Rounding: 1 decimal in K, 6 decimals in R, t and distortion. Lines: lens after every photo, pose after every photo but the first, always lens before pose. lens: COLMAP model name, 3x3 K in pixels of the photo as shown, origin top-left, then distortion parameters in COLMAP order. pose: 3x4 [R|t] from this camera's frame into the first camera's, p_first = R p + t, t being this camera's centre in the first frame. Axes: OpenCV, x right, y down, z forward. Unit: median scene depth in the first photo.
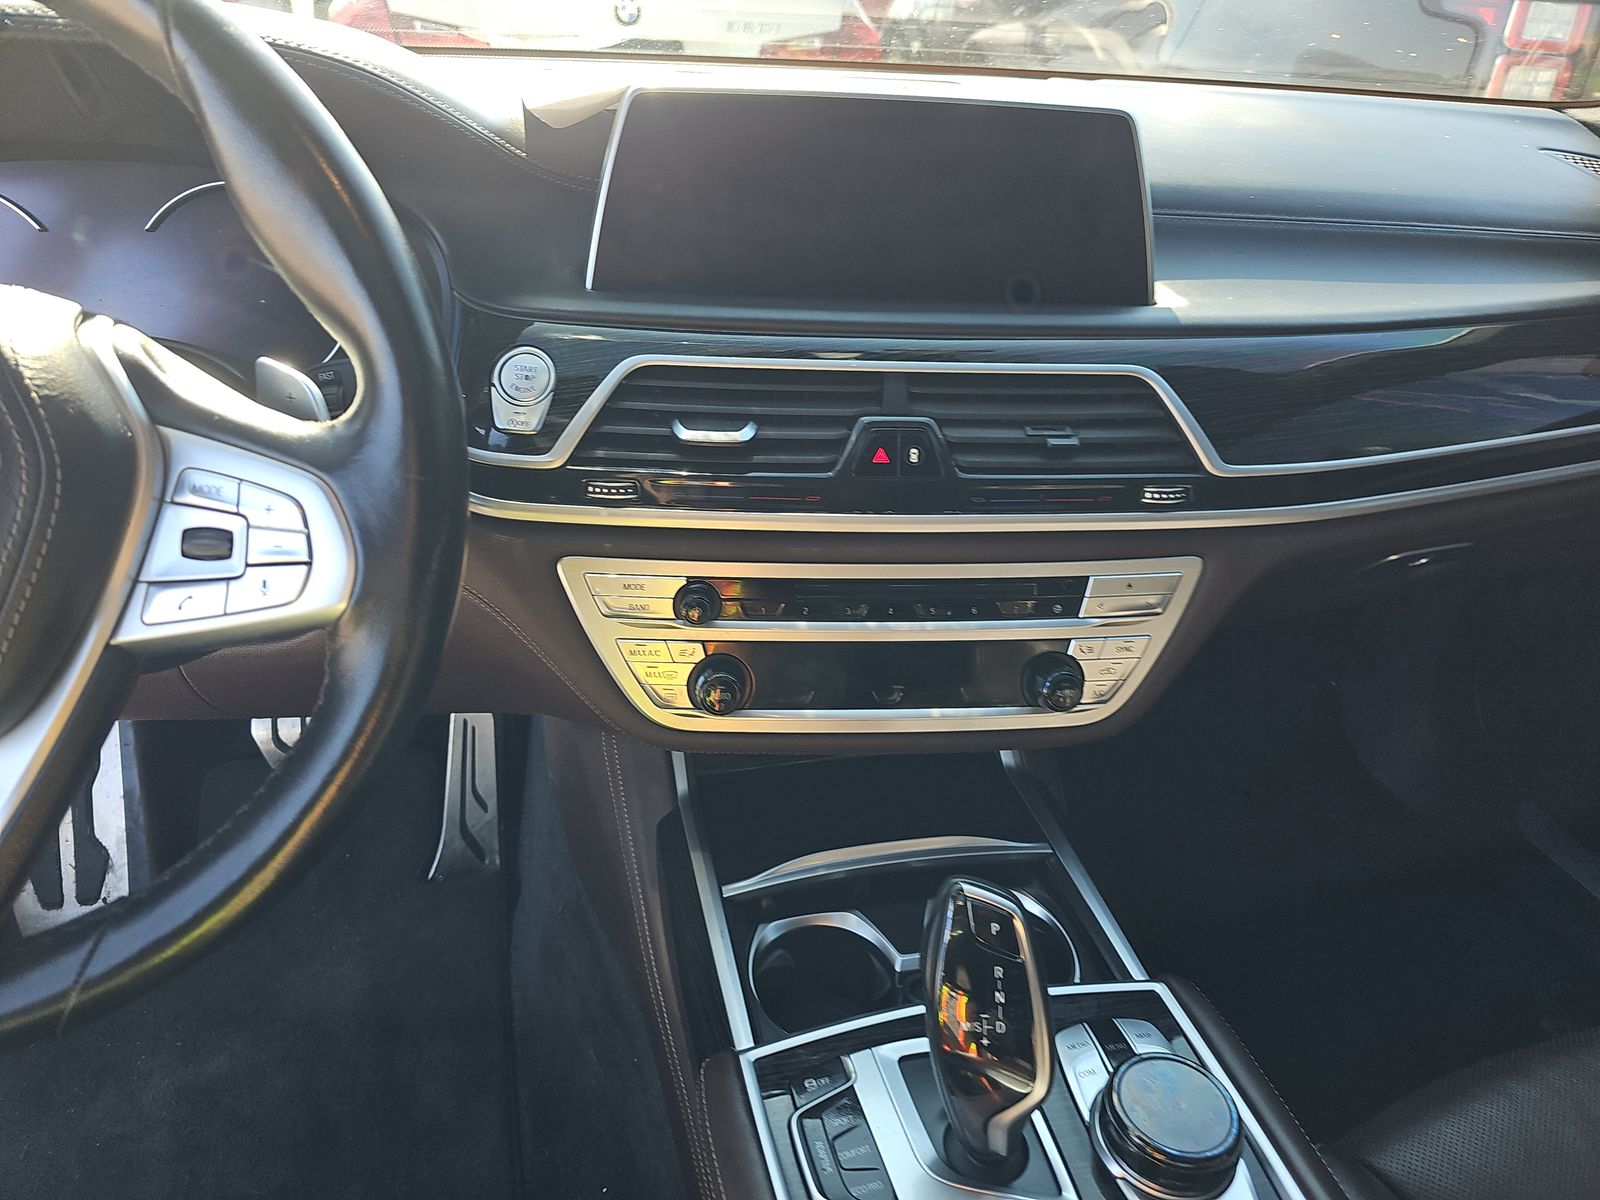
lens RADIAL K [[1079.1, 0, 799.4], [0, 1079.1, 585.7], [0, 0, 1]] dist [0.053506, -0.063431]
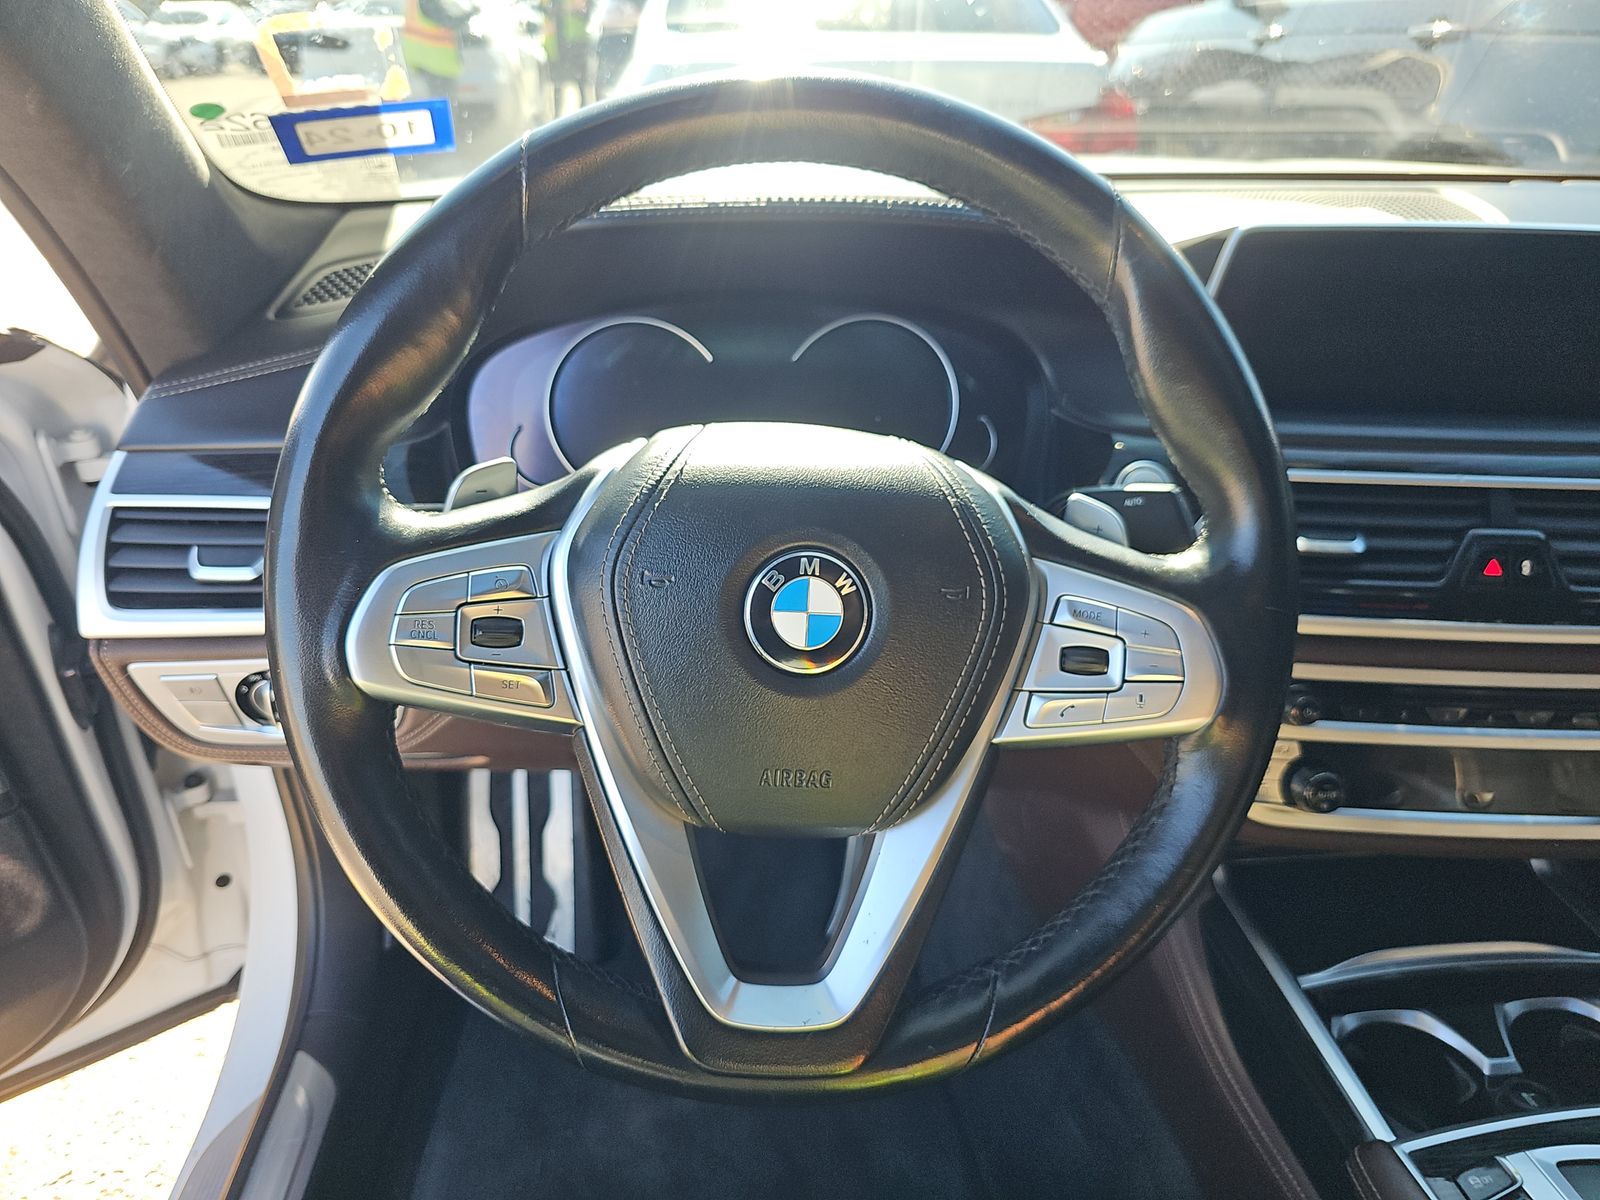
lens RADIAL K [[1079.1, 0, 799.4], [0, 1079.1, 585.7], [0, 0, 1]] dist [0.053506, -0.063431]
pose [[0.990280, 0.021914, -0.137354, -0.482921], [-0.028506, 0.998525, -0.046210, -0.039764], [0.136139, 0.049677, 0.989444, -0.131200]]
